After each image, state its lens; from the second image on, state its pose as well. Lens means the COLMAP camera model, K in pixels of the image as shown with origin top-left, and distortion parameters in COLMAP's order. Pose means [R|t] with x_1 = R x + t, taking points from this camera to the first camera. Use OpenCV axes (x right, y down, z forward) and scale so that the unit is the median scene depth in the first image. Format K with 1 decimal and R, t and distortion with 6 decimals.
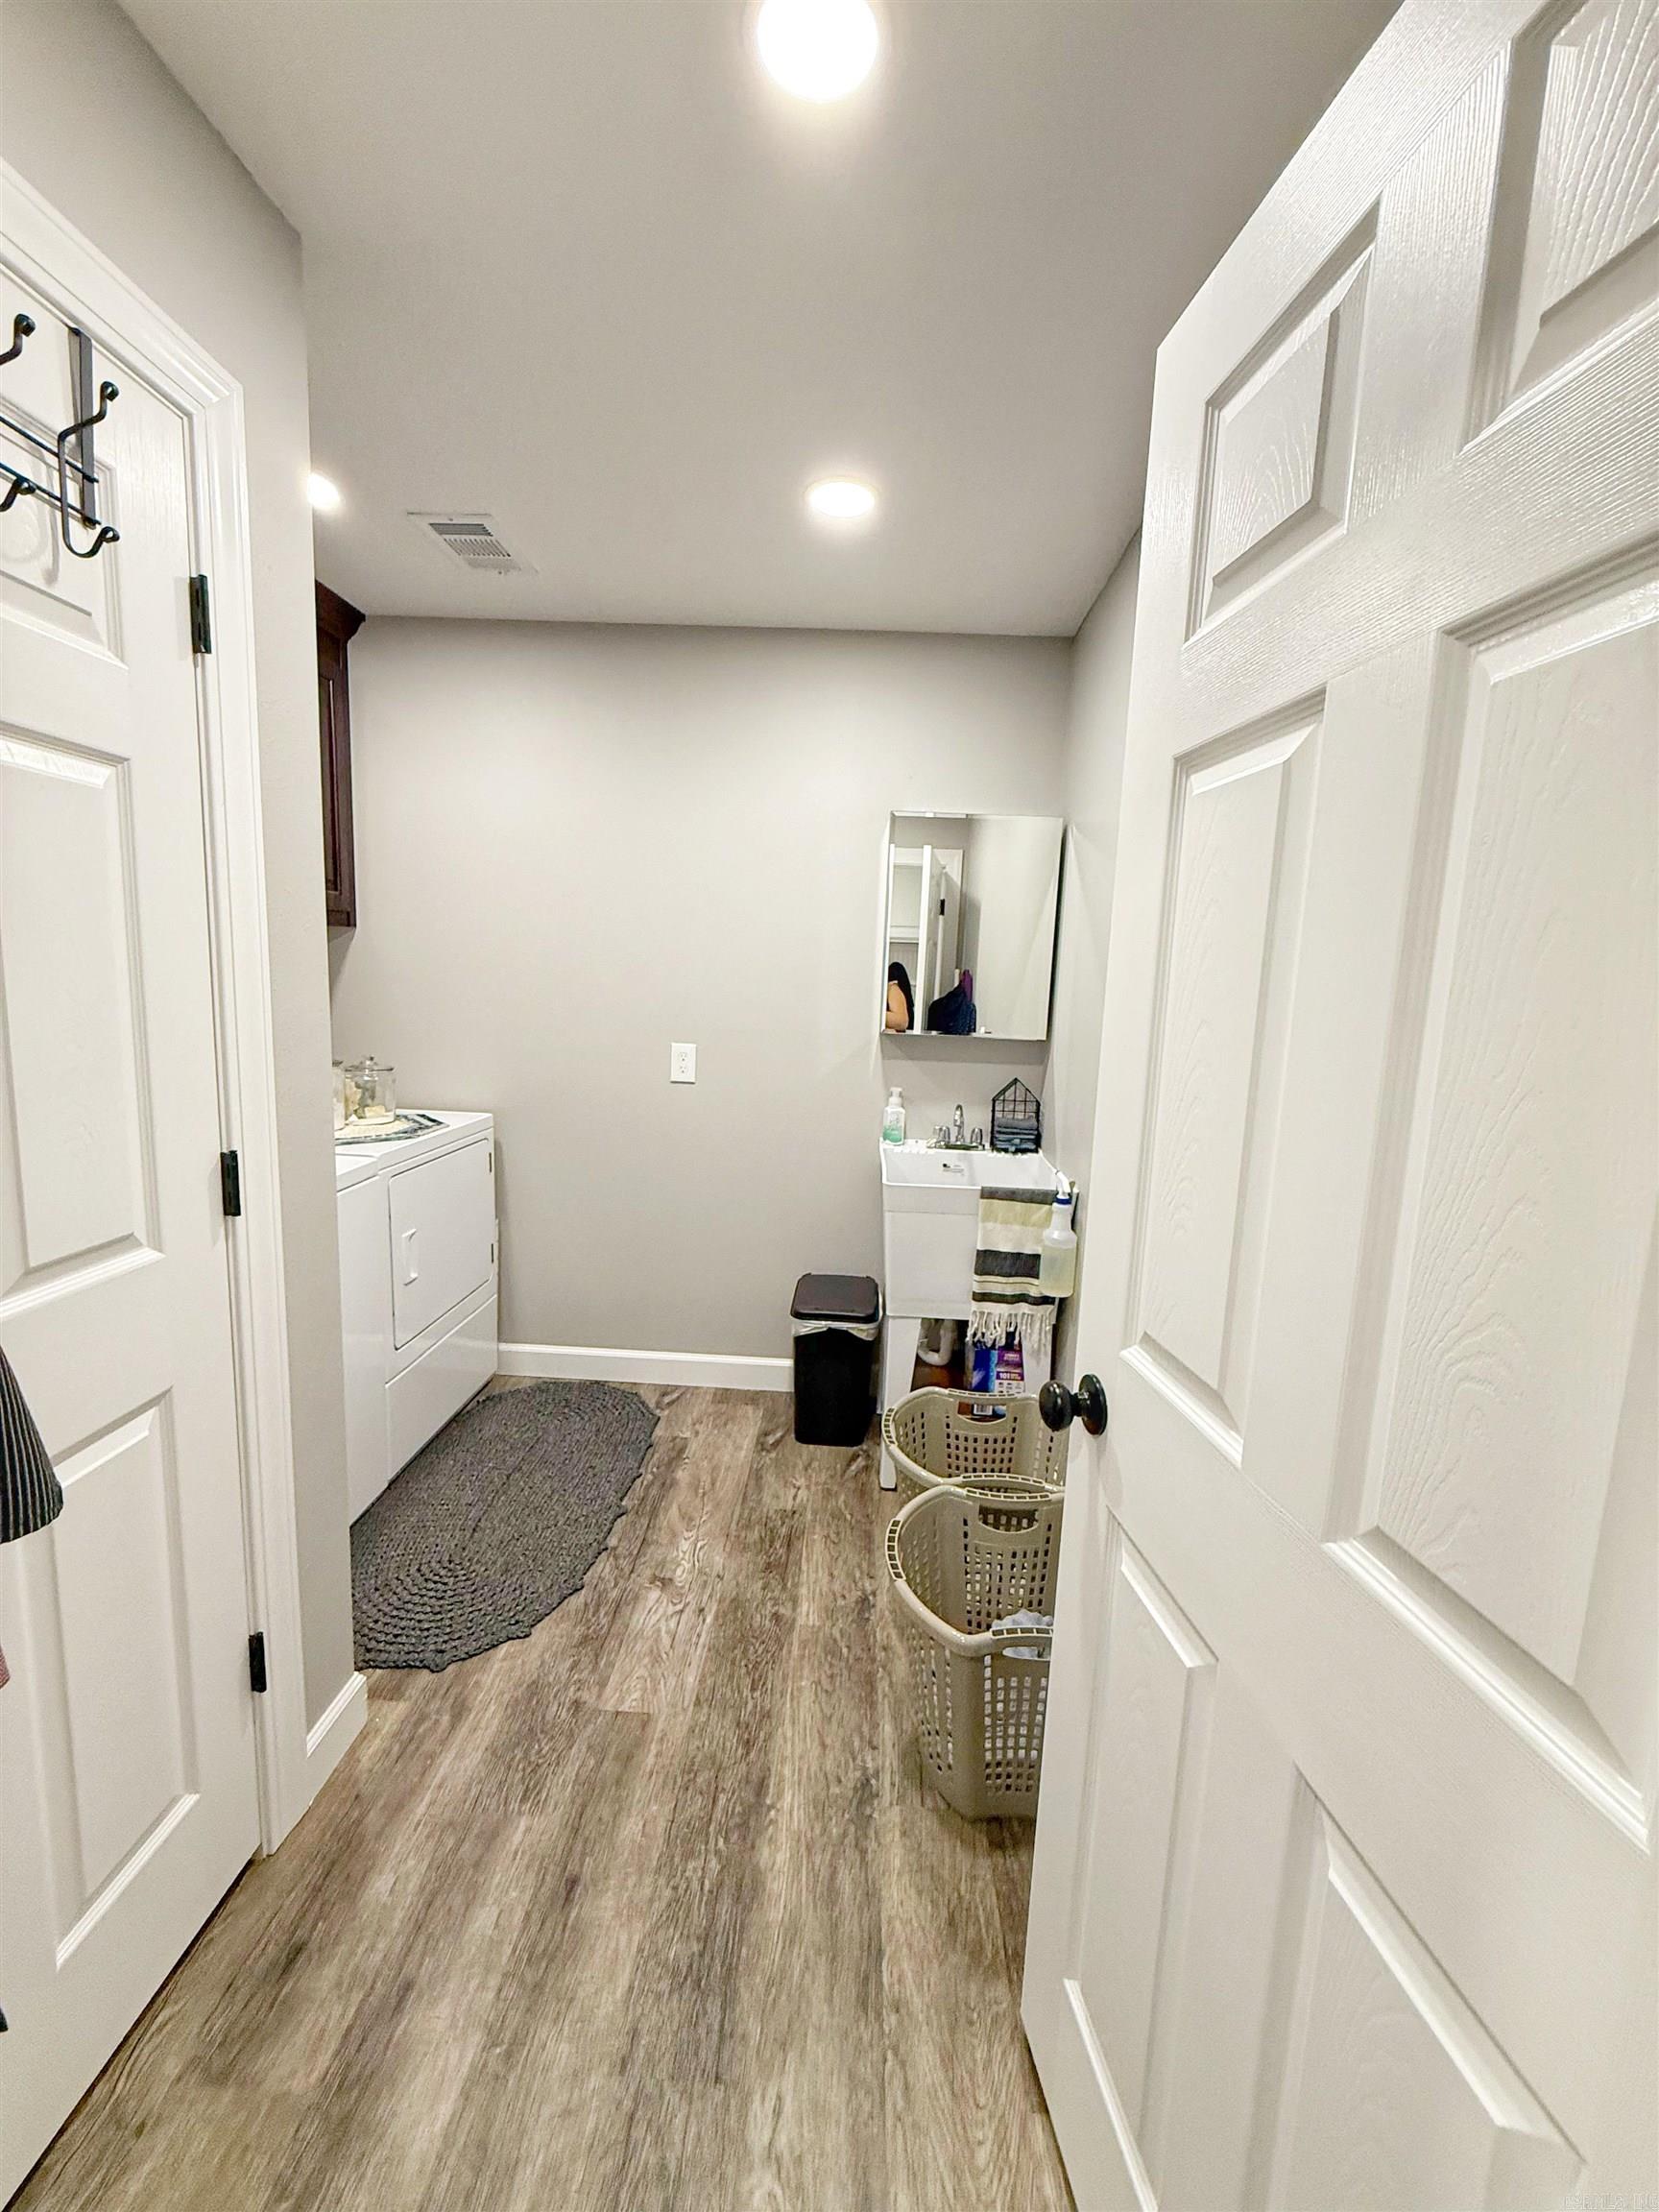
lens RADIAL K [[885.1, 0, 829.5], [0, 885.1, 1106.0], [0, 0, 1]] dist [0.003731, 0.000106]
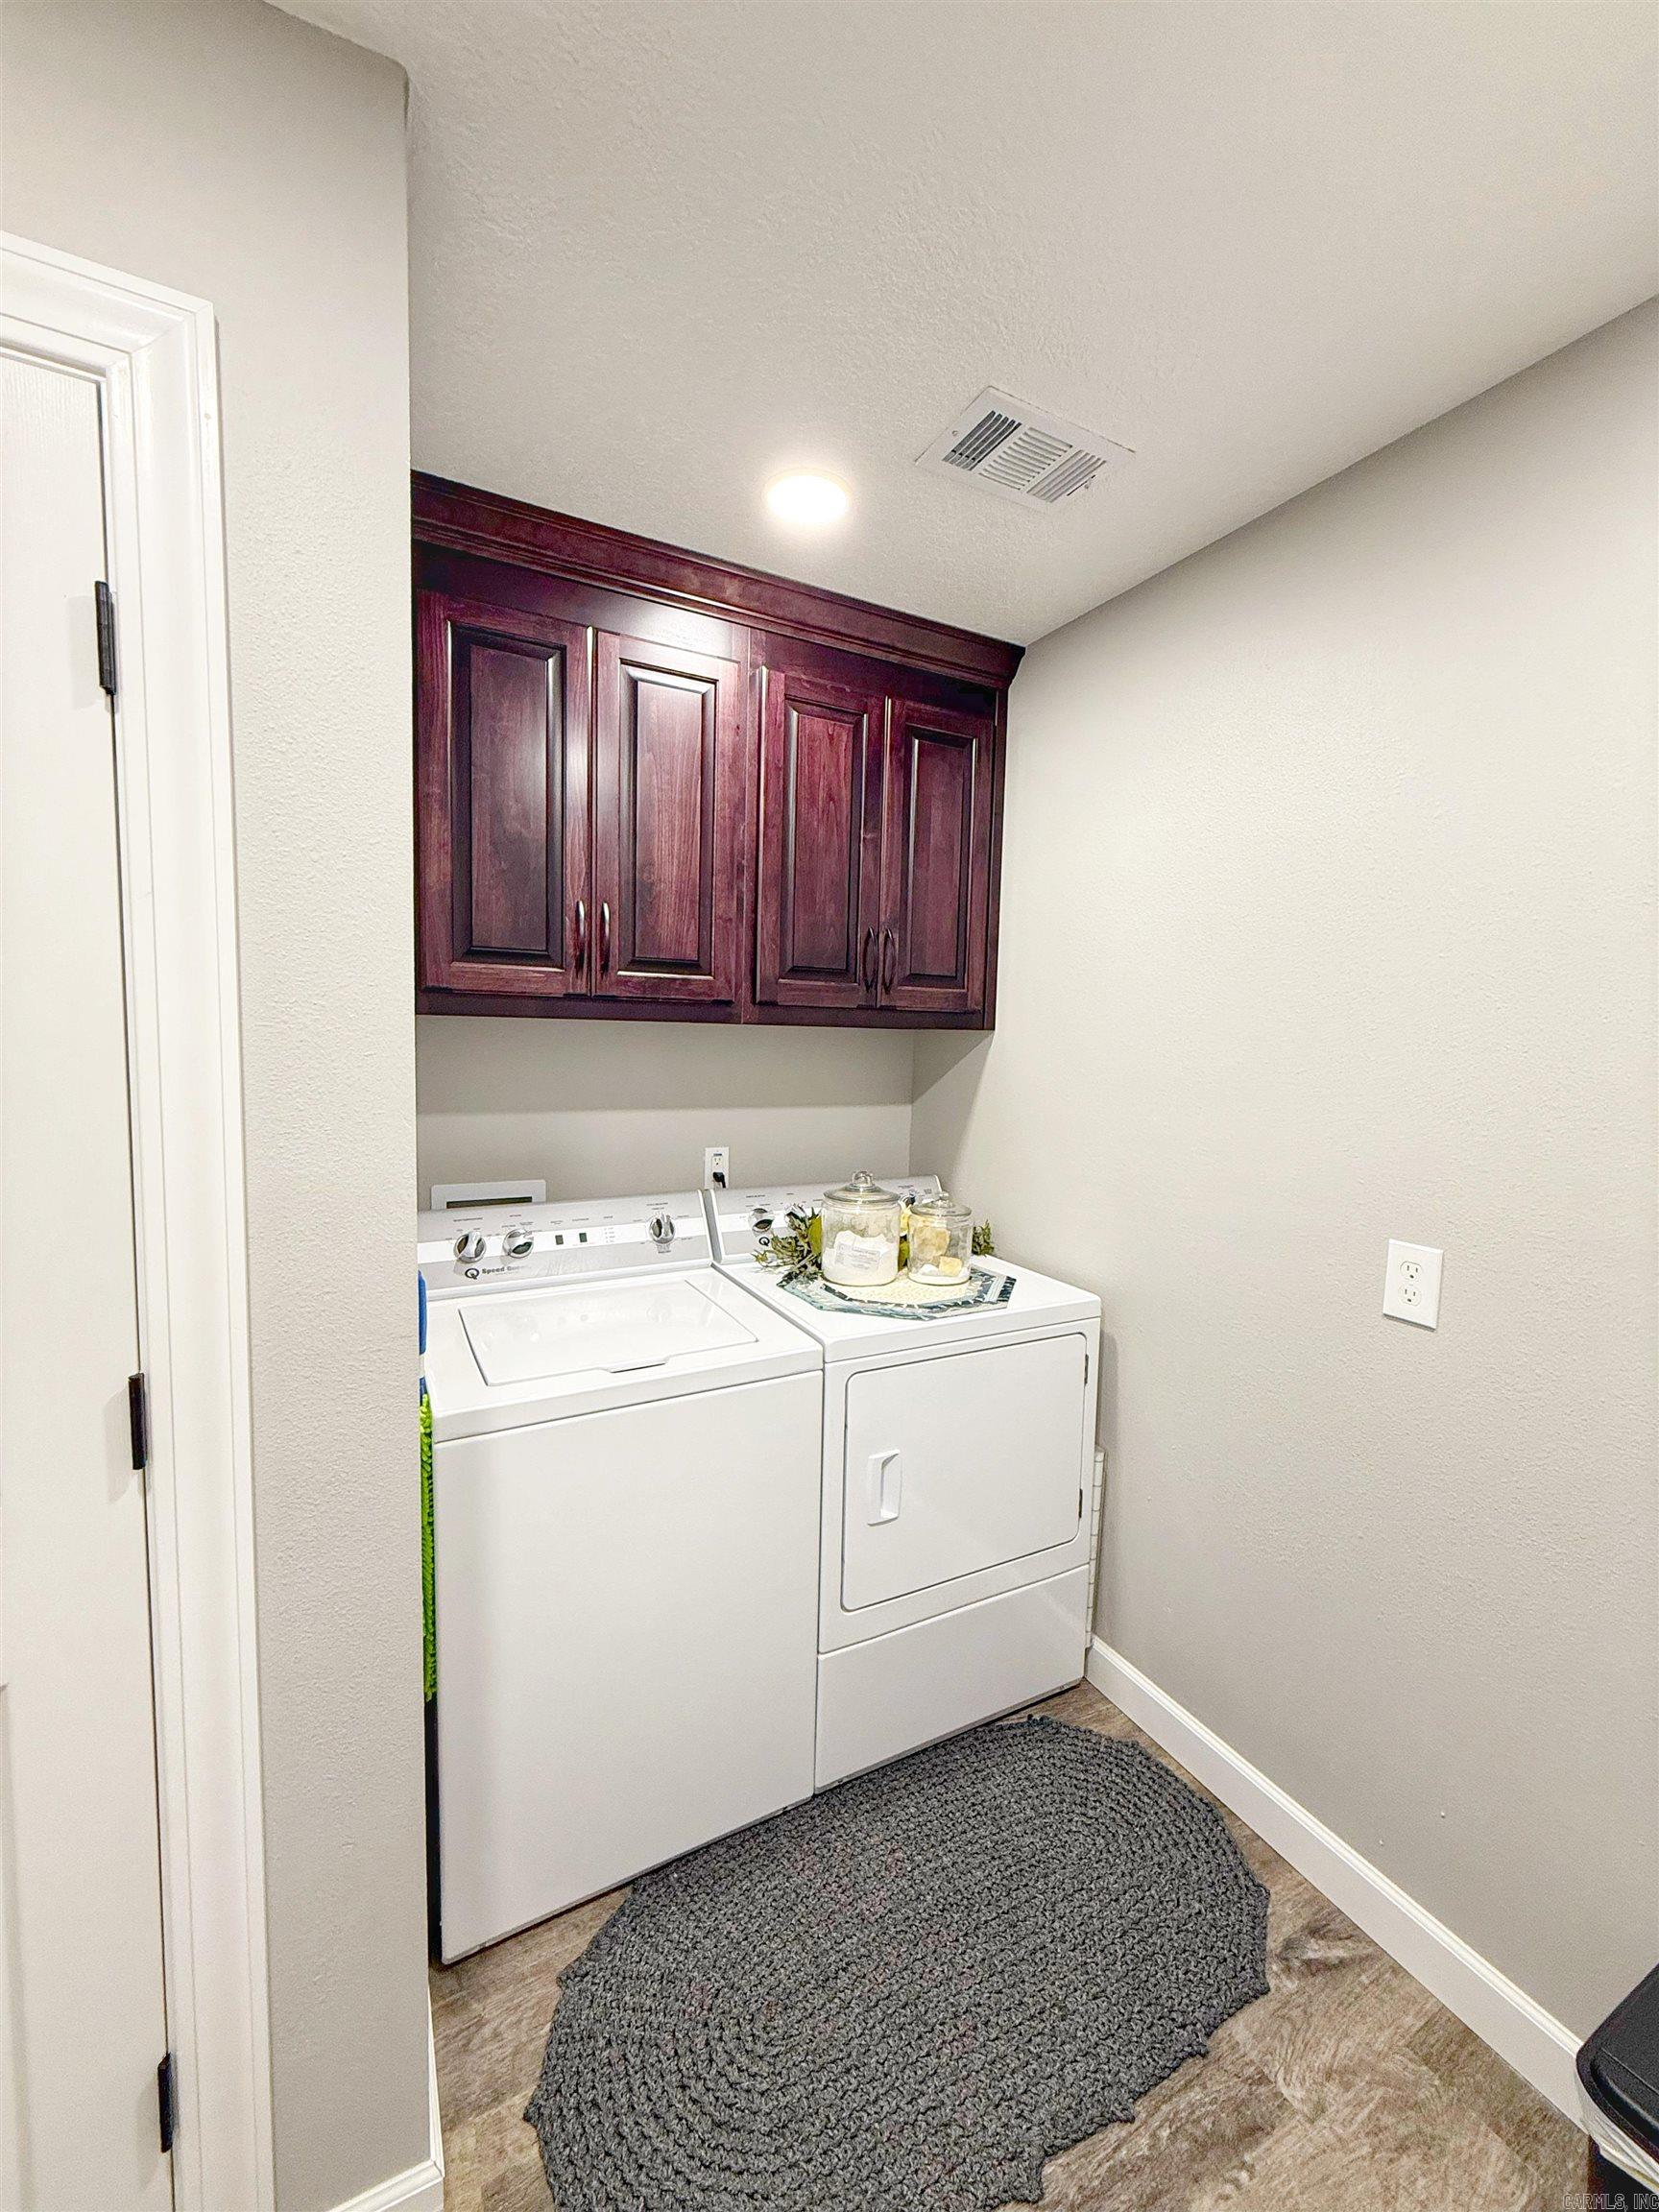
lens RADIAL K [[885.1, 0, 829.5], [0, 885.1, 1106.0], [0, 0, 1]] dist [0.003731, 0.000106]
pose [[0.510358, 0.041441, -0.858963, 0.088117], [-0.127287, 0.991476, -0.027794, -0.091322], [0.850490, 0.123520, 0.511283, 0.464430]]
